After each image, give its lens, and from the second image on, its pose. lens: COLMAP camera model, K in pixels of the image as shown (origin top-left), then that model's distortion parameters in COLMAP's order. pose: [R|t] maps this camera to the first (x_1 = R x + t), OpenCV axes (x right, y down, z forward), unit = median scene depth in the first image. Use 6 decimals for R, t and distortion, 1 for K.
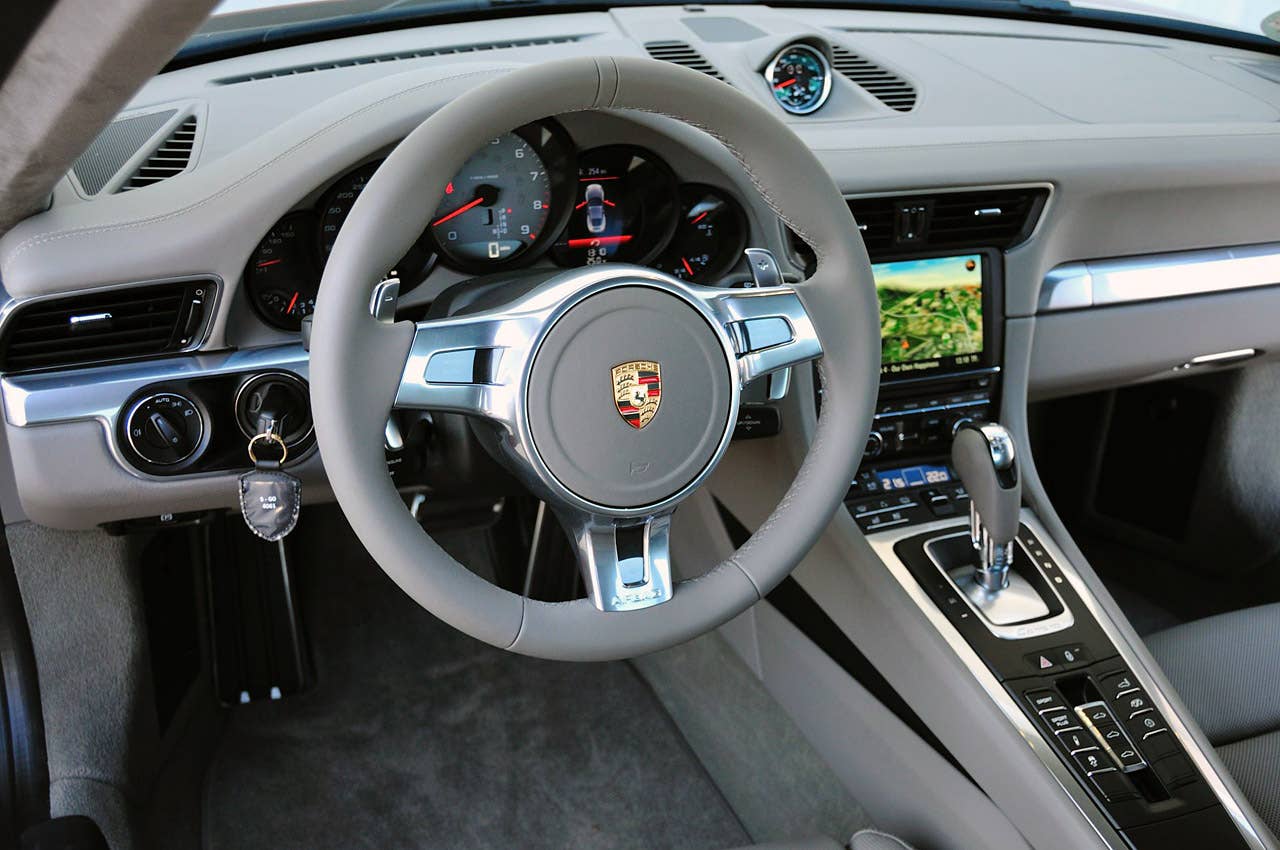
lens RADIAL K [[1454.5, 0, 640.0], [0, 1454.5, 425.0], [0, 0, 1]] dist [0.004689, 0.044683]
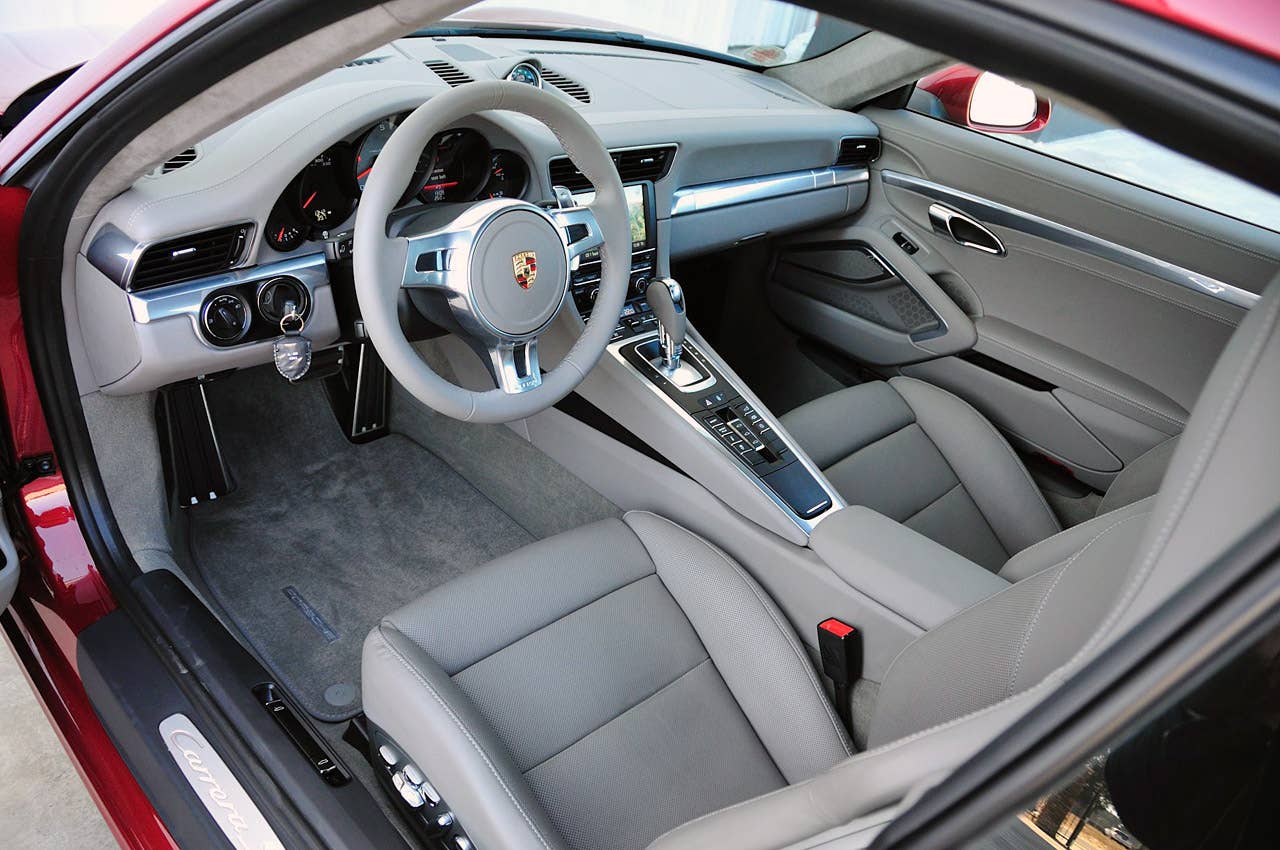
lens RADIAL K [[1012.2, 0, 640.9], [0, 1012.2, 454.4], [0, 0, 1]] dist [-0.140561, 0.003966]
pose [[0.924987, -0.130914, 0.356737, -0.256055], [0.077483, 0.984037, 0.160212, 0.010958], [-0.372016, -0.120553, 0.920365, -0.169238]]
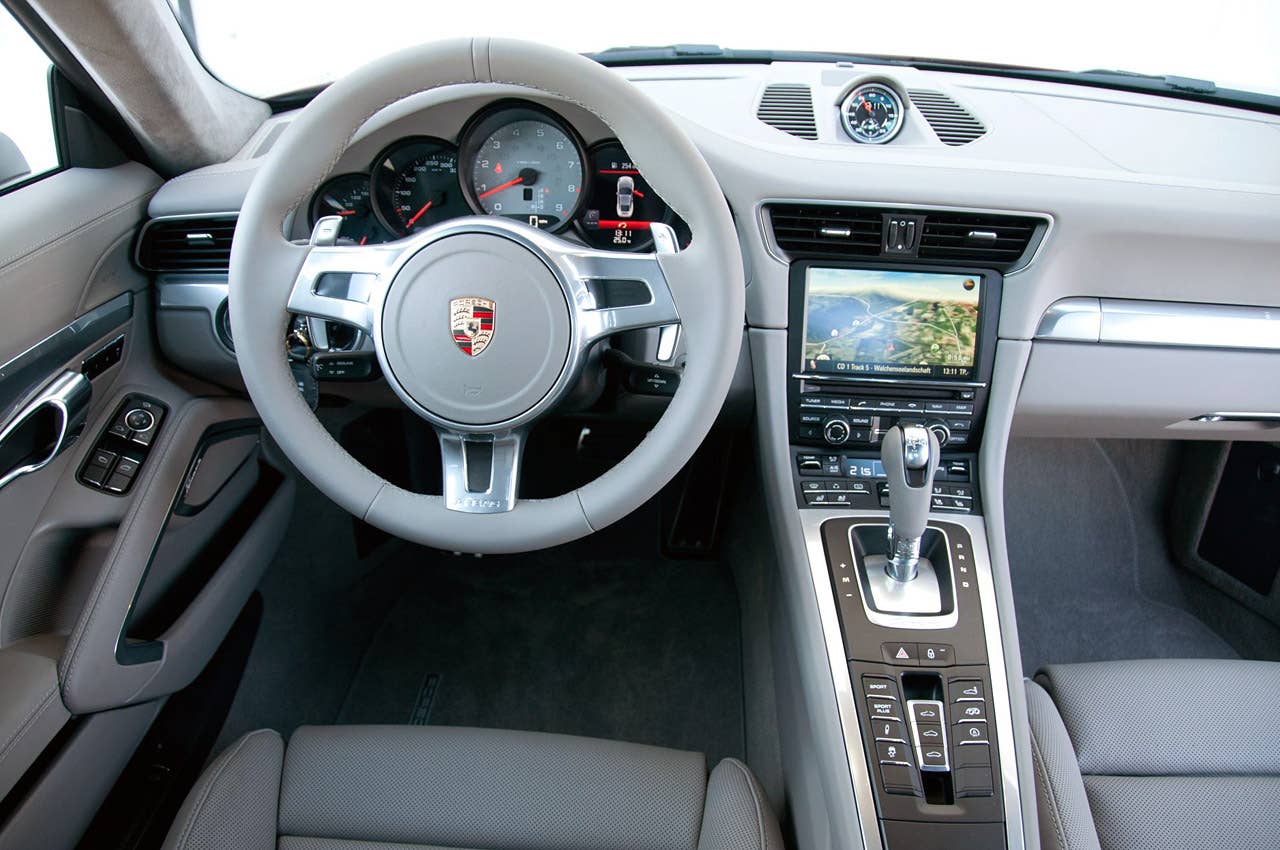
lens RADIAL K [[1012.2, 0, 640.9], [0, 1012.2, 454.4], [0, 0, 1]] dist [-0.140561, 0.003966]
pose [[0.895935, 0.172143, -0.409473, 0.345467], [-0.159032, 0.985055, 0.066153, 0.003817], [0.414741, 0.005851, 0.909921, 0.244360]]
